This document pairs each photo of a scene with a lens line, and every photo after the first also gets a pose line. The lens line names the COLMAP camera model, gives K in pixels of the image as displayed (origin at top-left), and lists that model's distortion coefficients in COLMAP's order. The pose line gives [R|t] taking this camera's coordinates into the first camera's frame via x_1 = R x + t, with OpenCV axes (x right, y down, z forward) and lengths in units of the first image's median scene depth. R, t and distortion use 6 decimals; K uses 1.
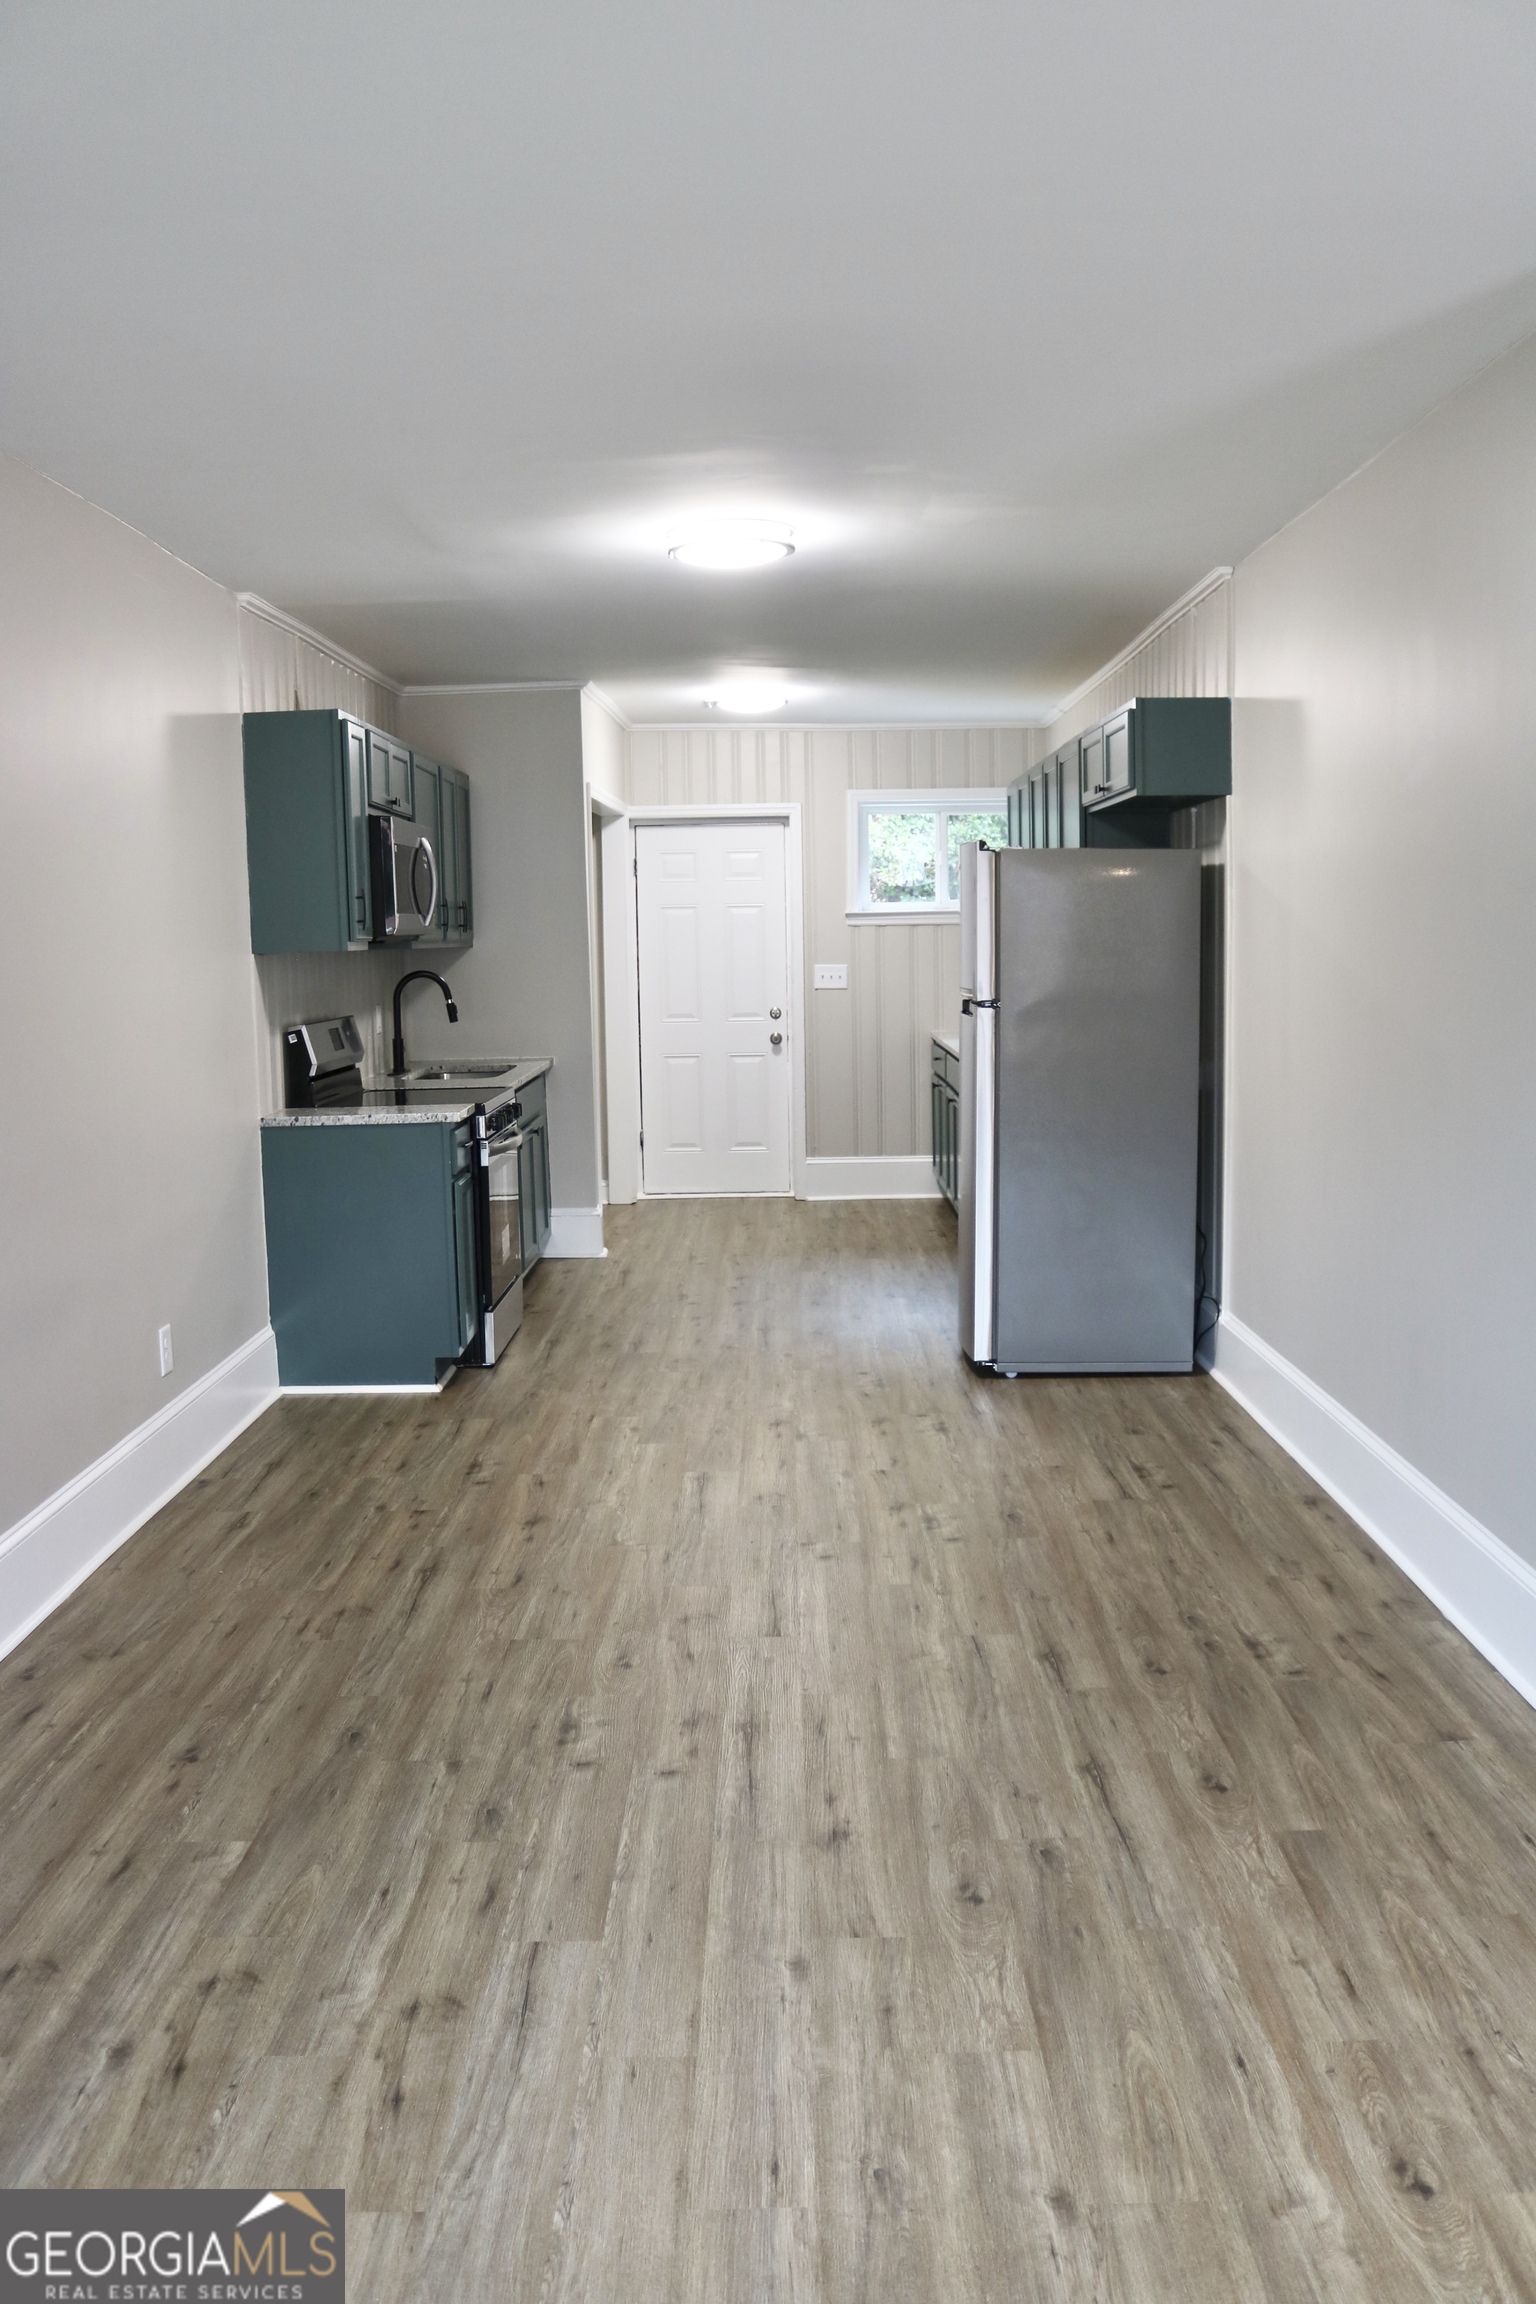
lens RADIAL K [[1893.0, 0, 782.7], [0, 1893.0, 1135.0], [0, 0, 1]] dist [-0.145088, 0.105672]
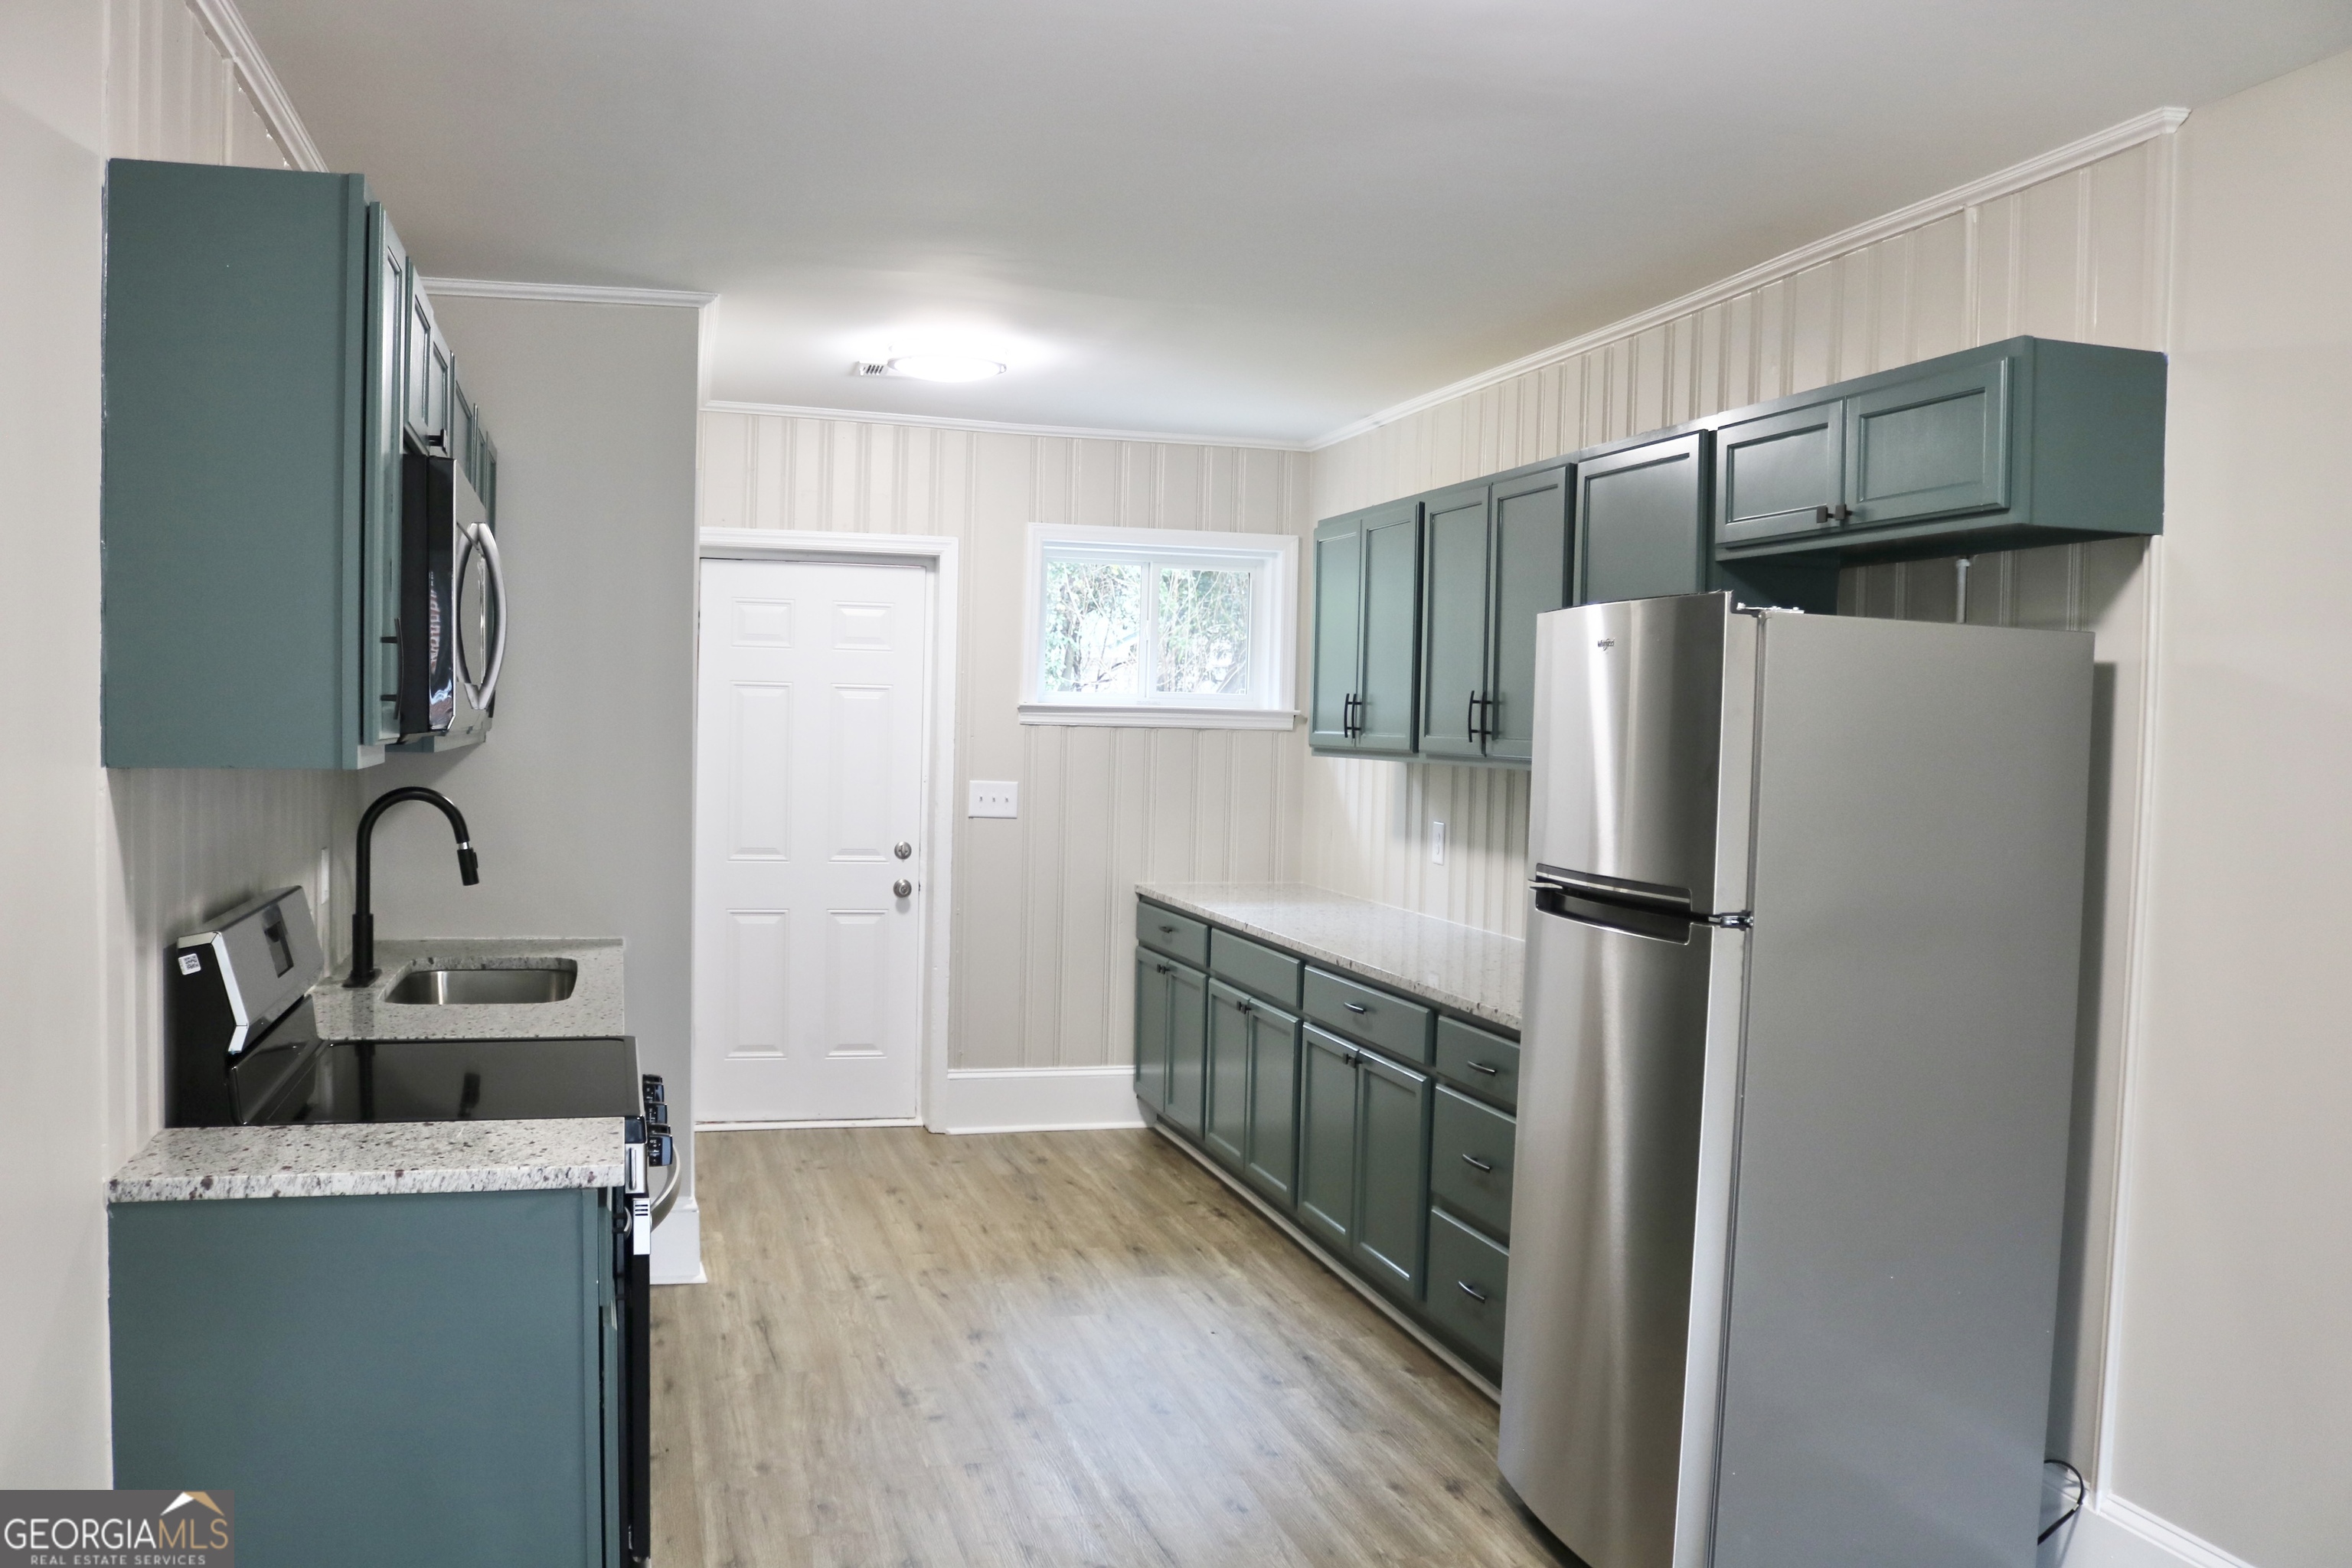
lens RADIAL K [[1932.4, 0, 1161.6], [0, 1932.4, 805.4], [0, 0, 1]] dist [-0.145088, 0.105672]
pose [[0.961963, 0.028390, 0.271700, -0.175080], [-0.011575, 0.997928, -0.063291, -0.066381], [-0.272934, 0.057738, 0.960299, 0.561206]]
